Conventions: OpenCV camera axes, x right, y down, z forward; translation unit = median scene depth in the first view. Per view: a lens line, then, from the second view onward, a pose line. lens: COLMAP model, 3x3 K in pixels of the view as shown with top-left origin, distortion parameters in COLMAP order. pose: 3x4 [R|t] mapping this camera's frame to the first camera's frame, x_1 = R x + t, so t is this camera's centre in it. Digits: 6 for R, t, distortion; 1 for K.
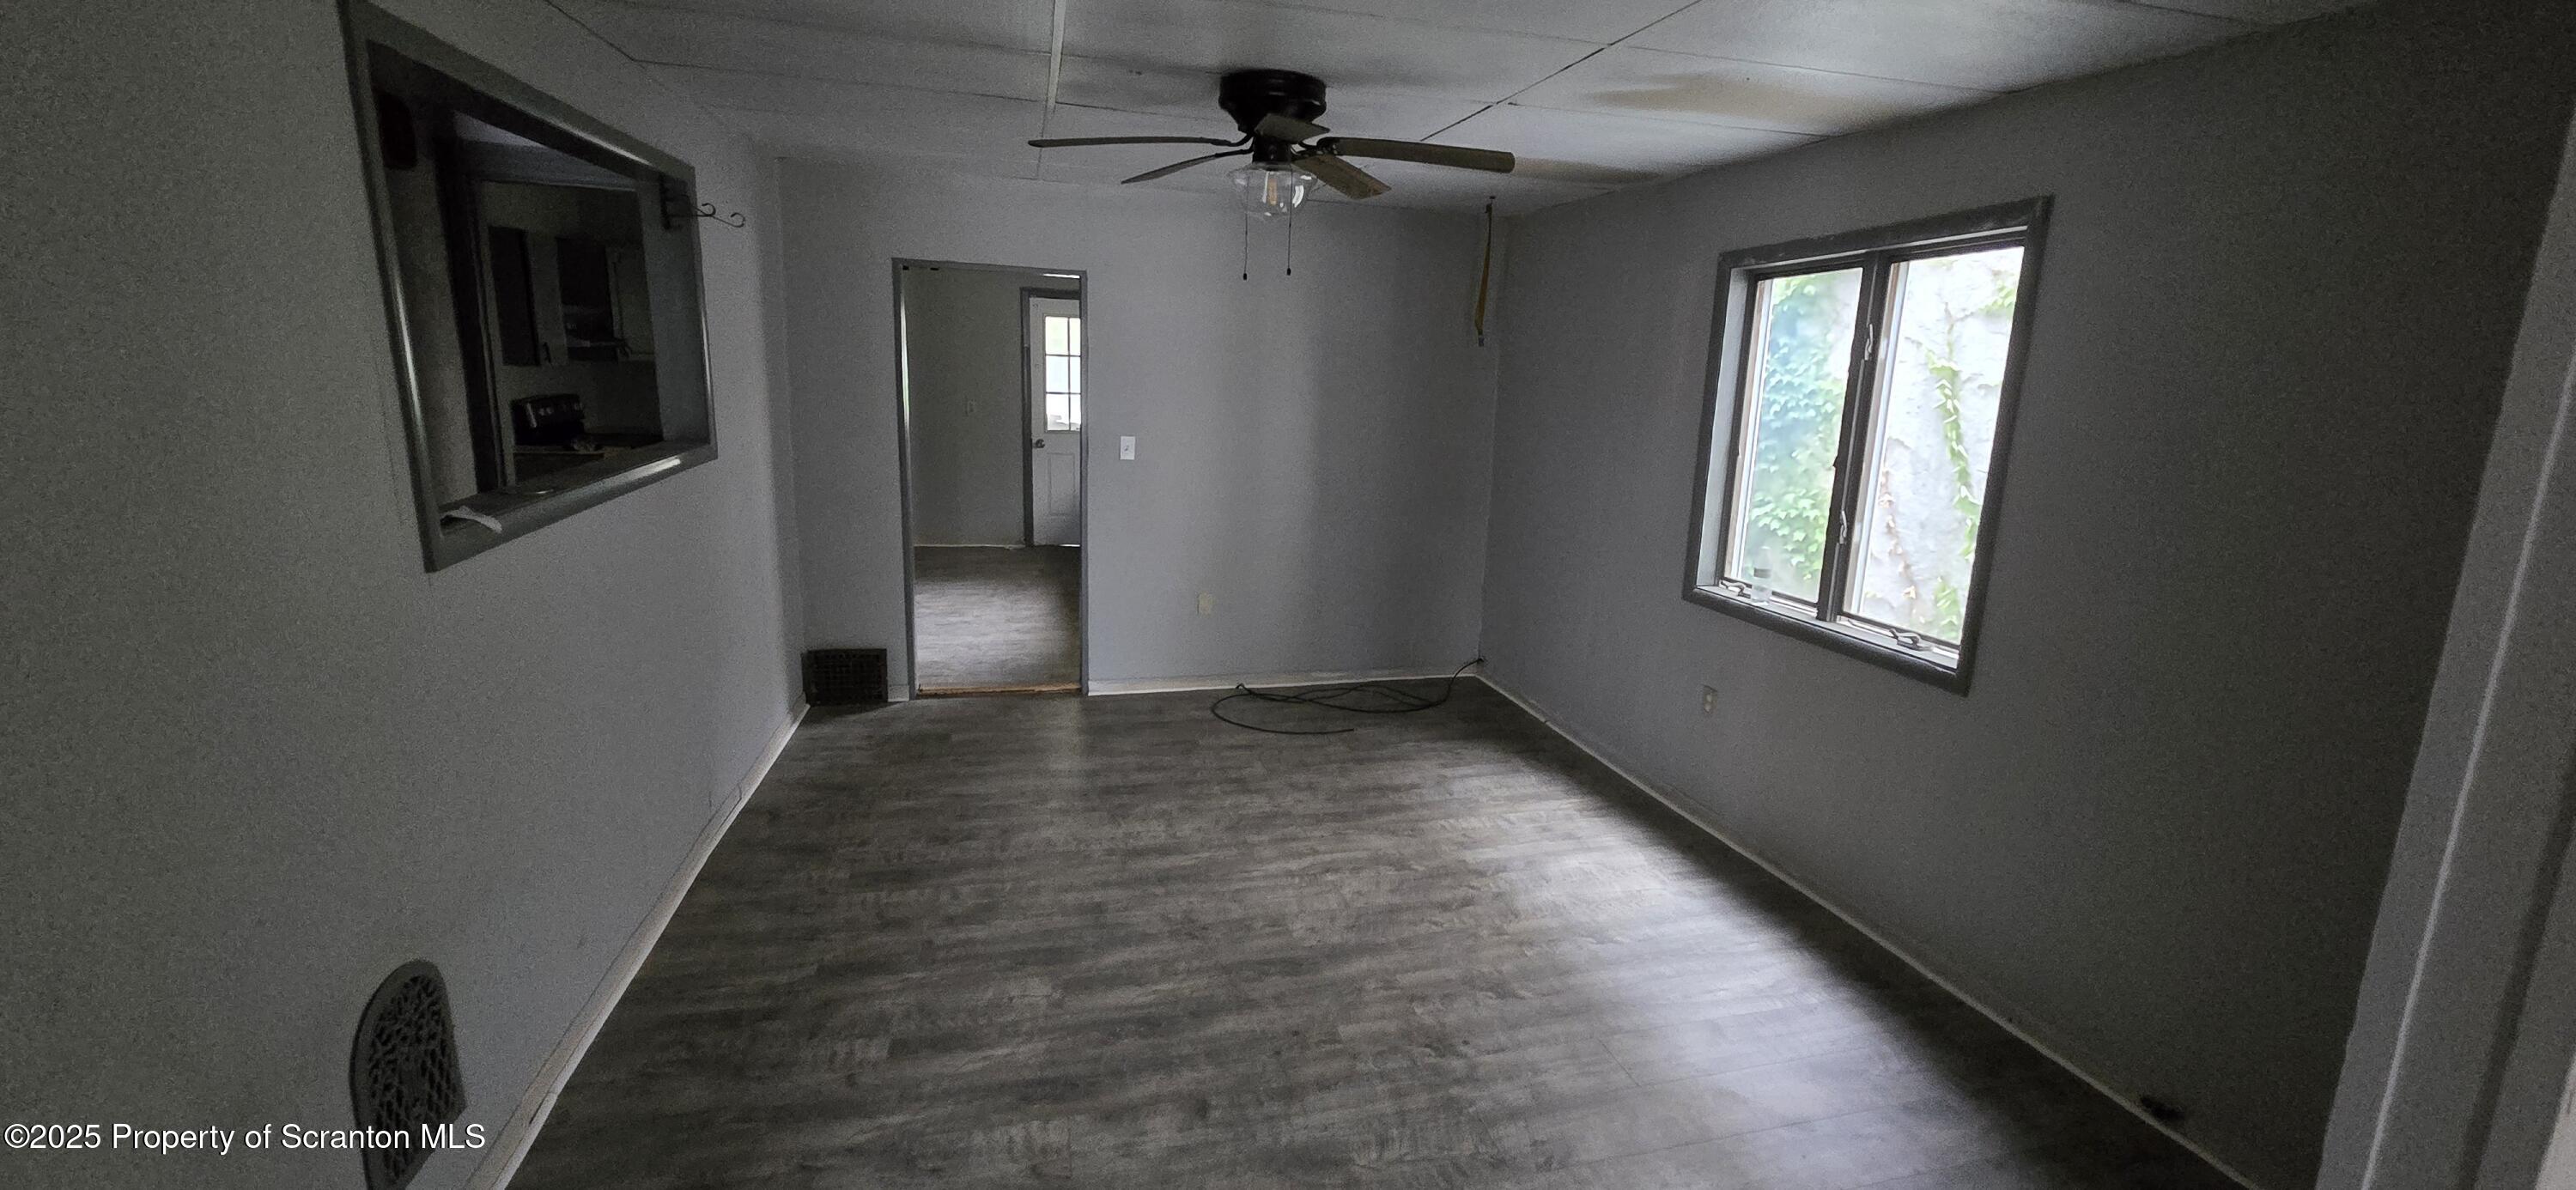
lens RADIAL K [[1040.0, 0, 1307.3], [0, 1040.0, 584.8], [0, 0, 1]] dist [-0.007103, -0.000195]
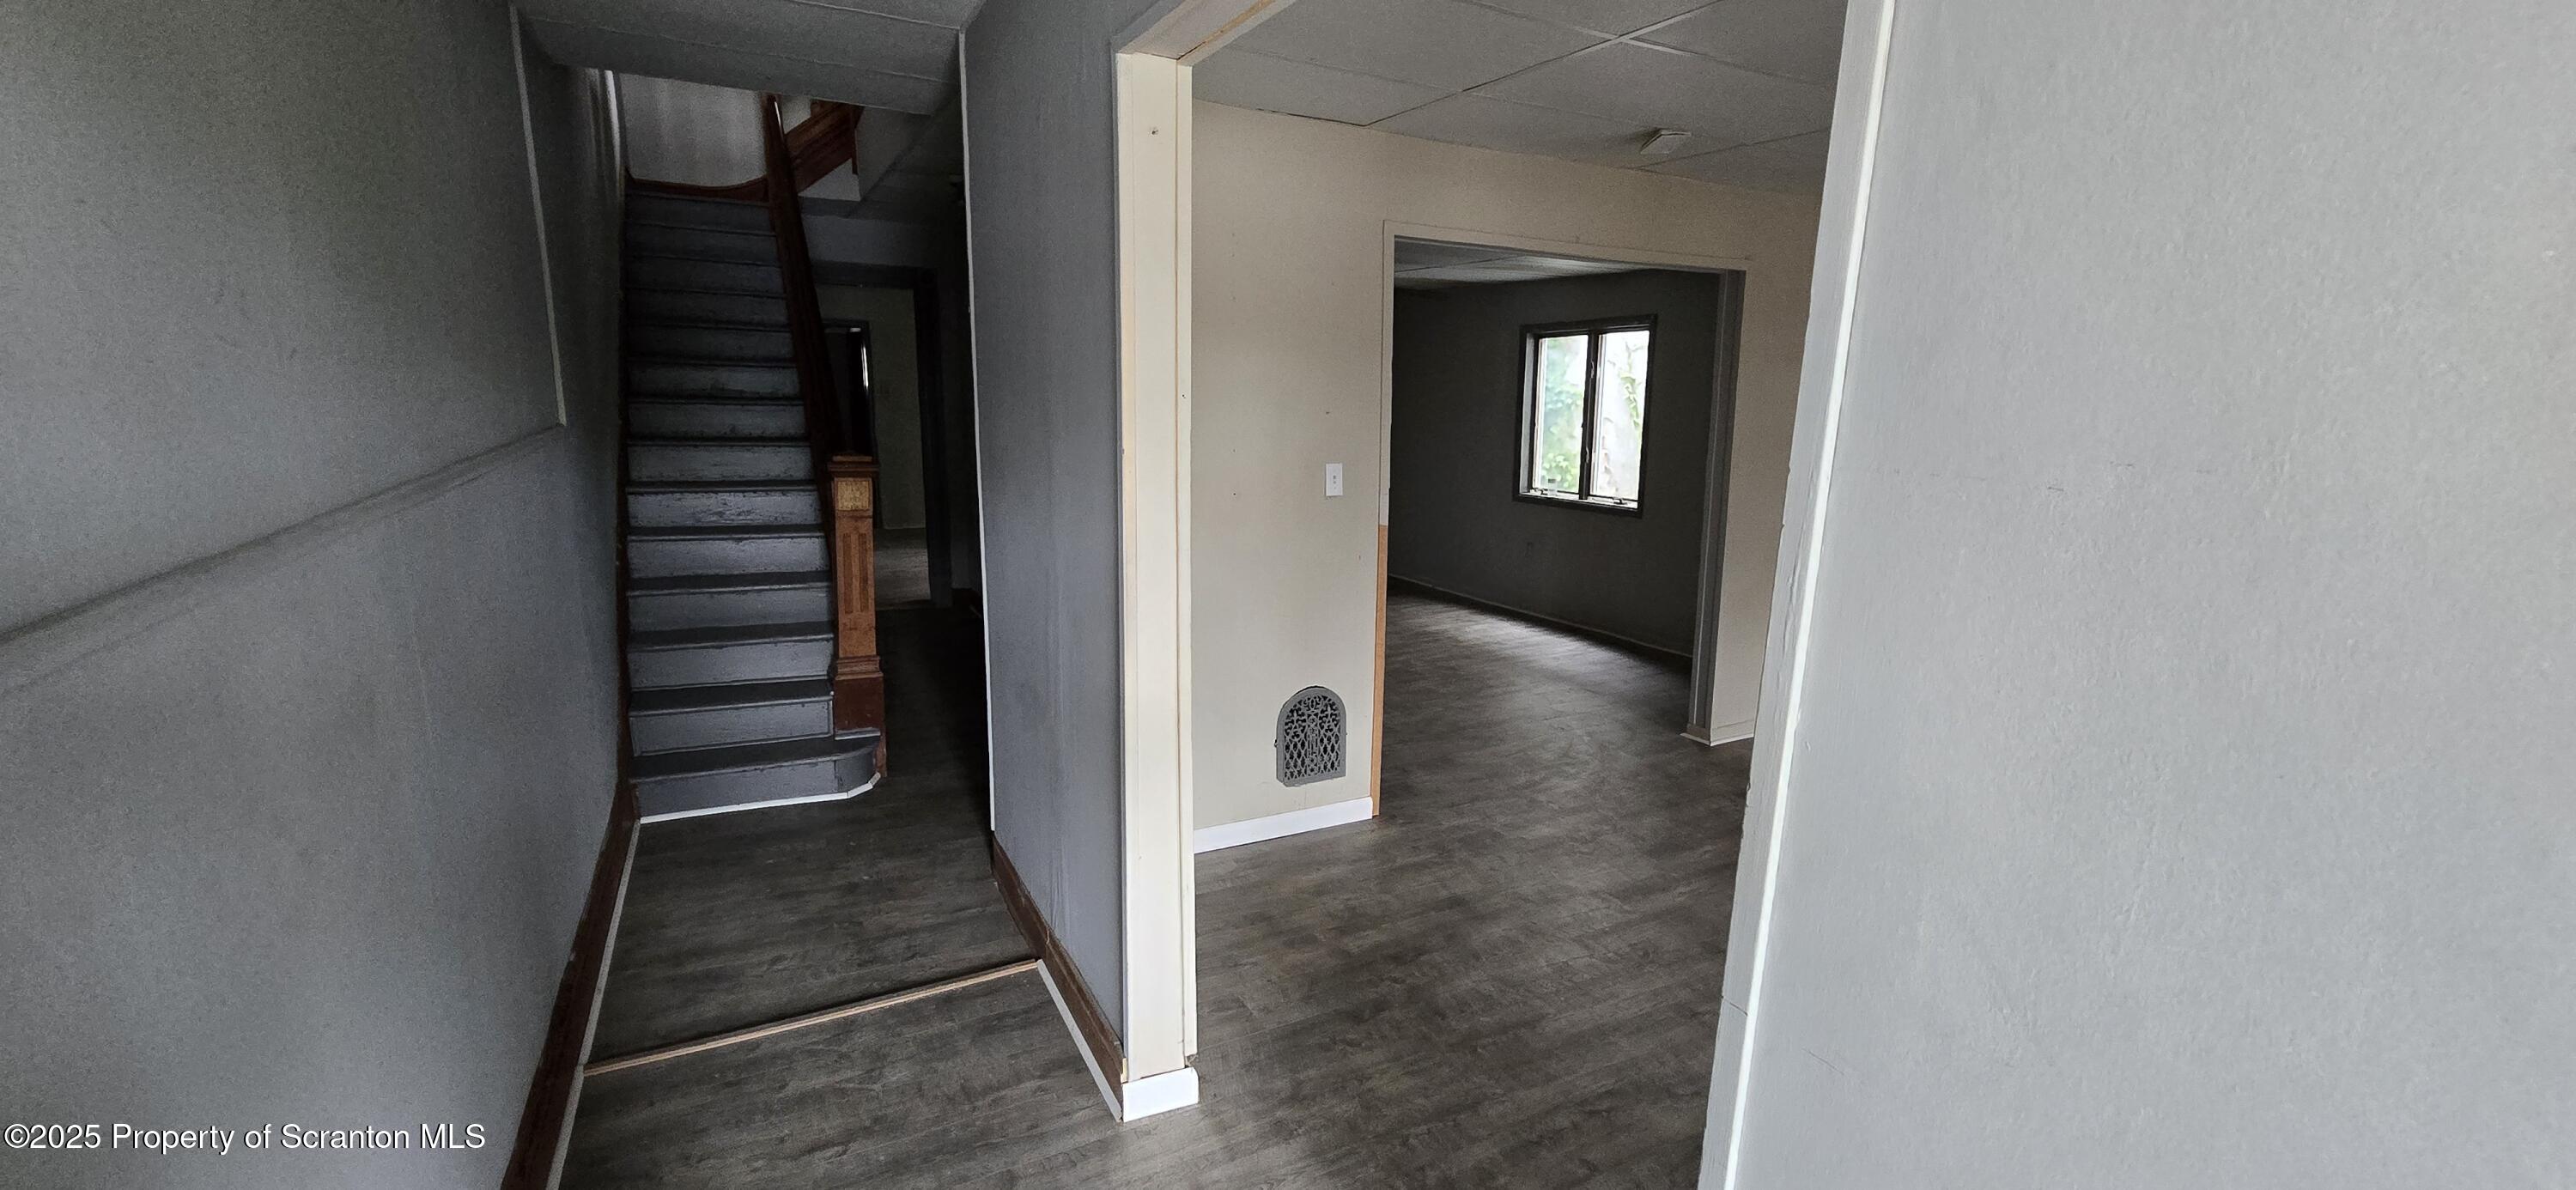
lens RADIAL K [[1040.0, 0, 1300.7], [0, 1040.0, 586.3], [0, 0, 1]] dist [-0.007103, -0.000195]
pose [[0.972623, -0.066024, 0.222812, -0.478159], [0.067791, 0.997699, -0.000284, 0.149943], [-0.222280, 0.015381, 0.974861, -0.823407]]
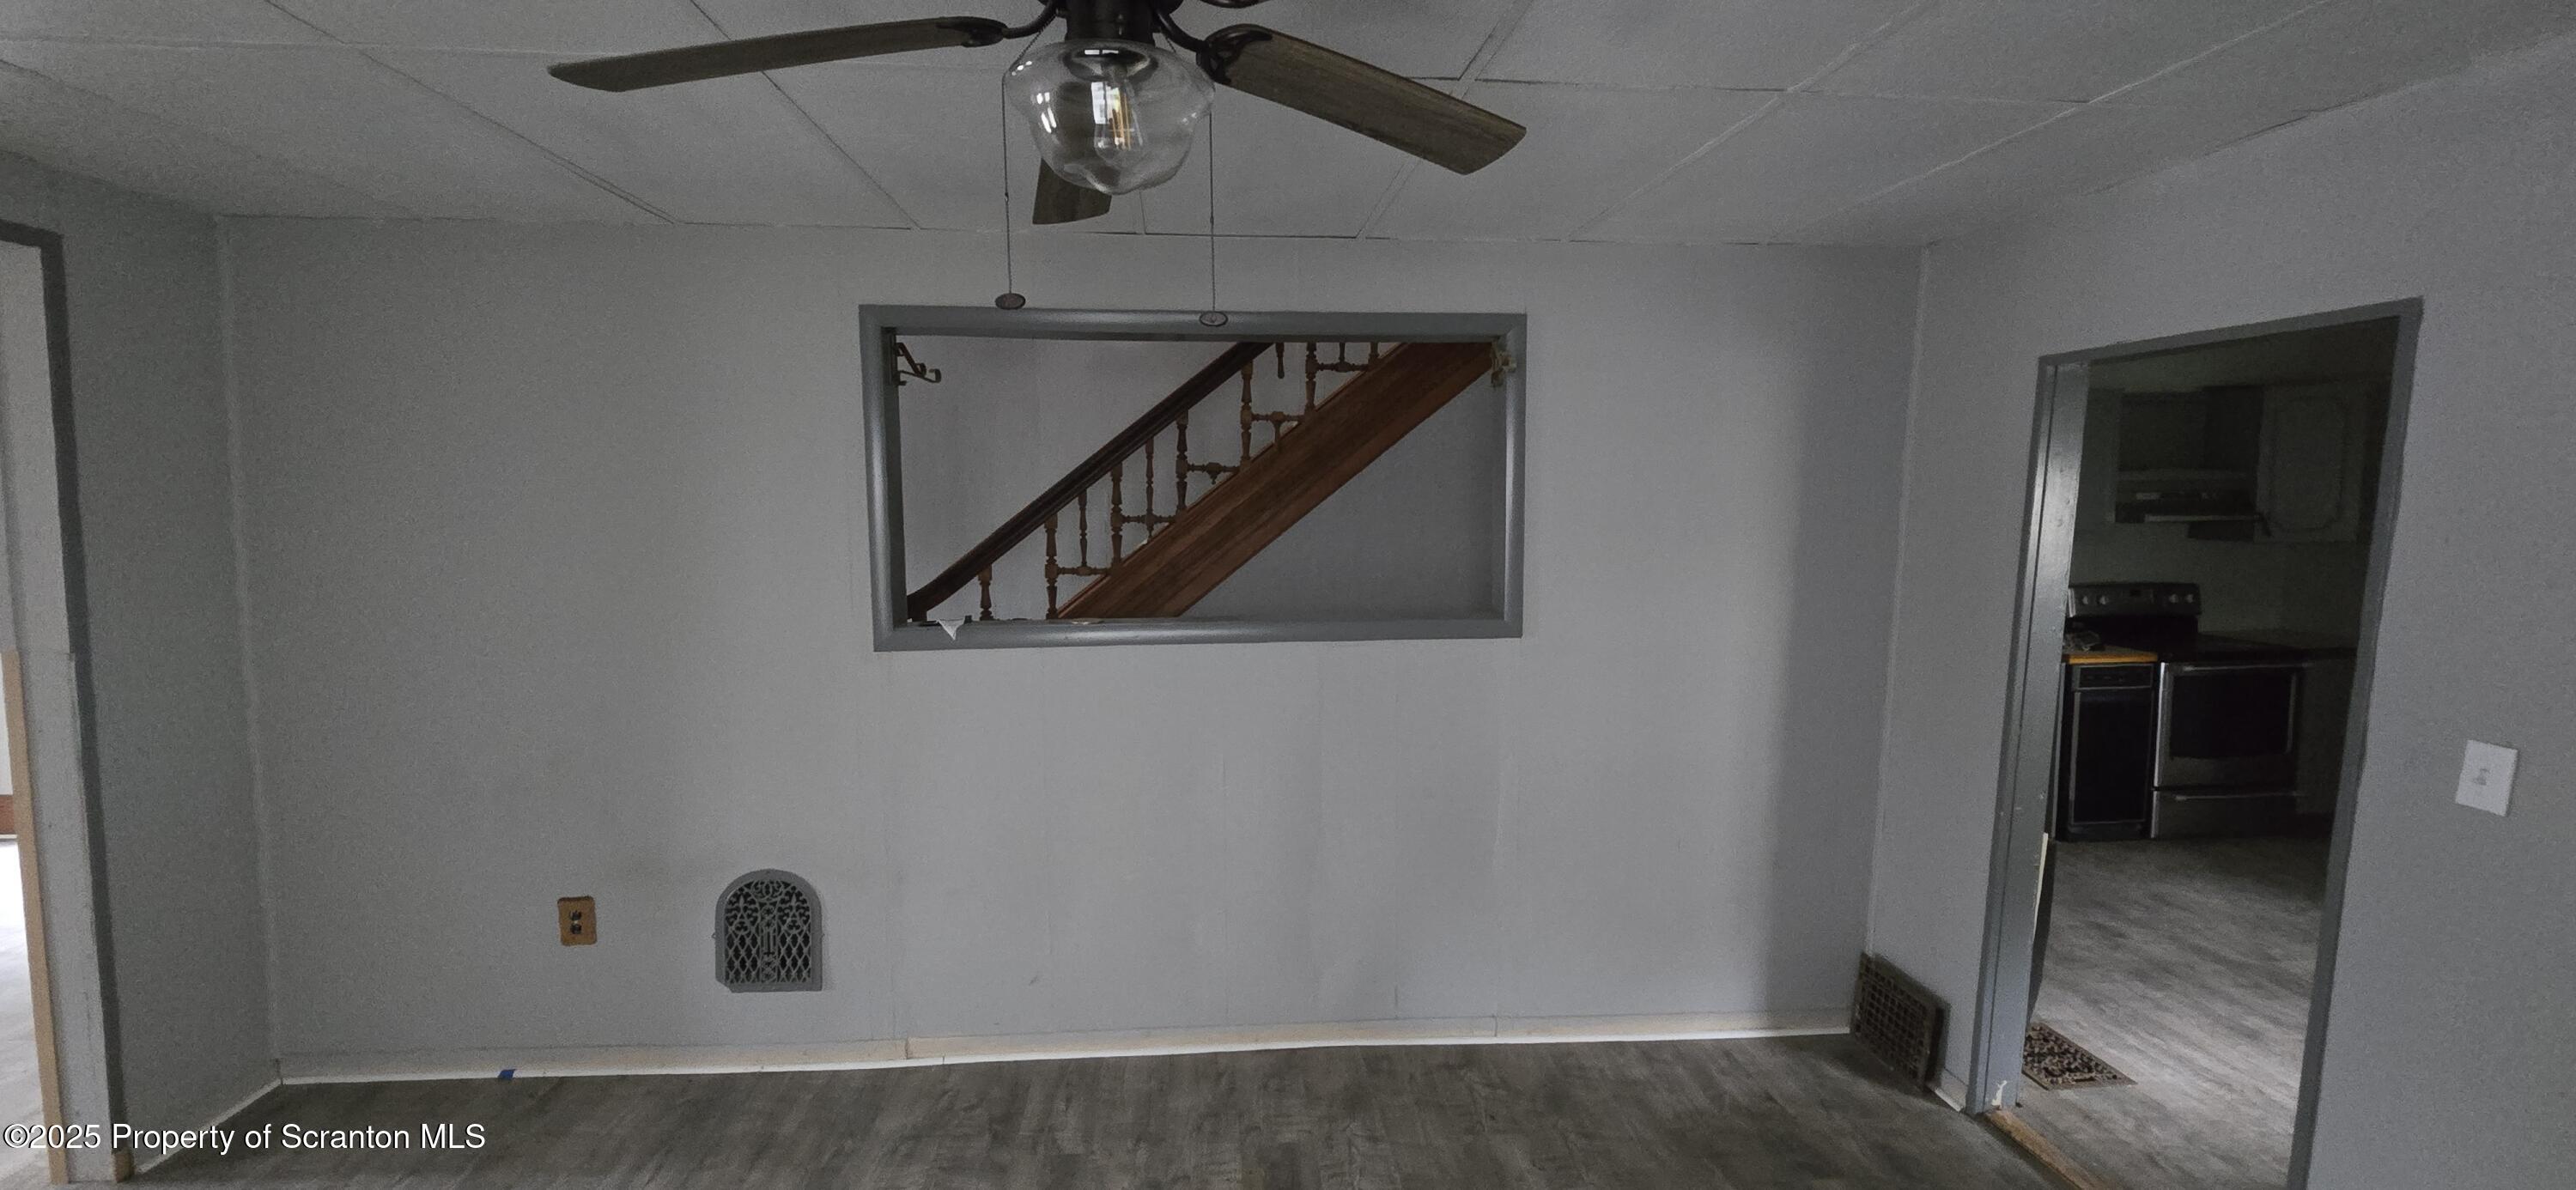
lens RADIAL K [[1040.0, 0, 1306.0], [0, 1040.0, 608.0], [0, 0, 1]] dist [-0.007103, -0.000195]
pose [[-0.152055, 0.060300, -0.986531, 0.286302], [-0.213224, 0.972632, 0.092315, -0.176476], [0.965098, 0.224389, -0.135036, 0.868180]]
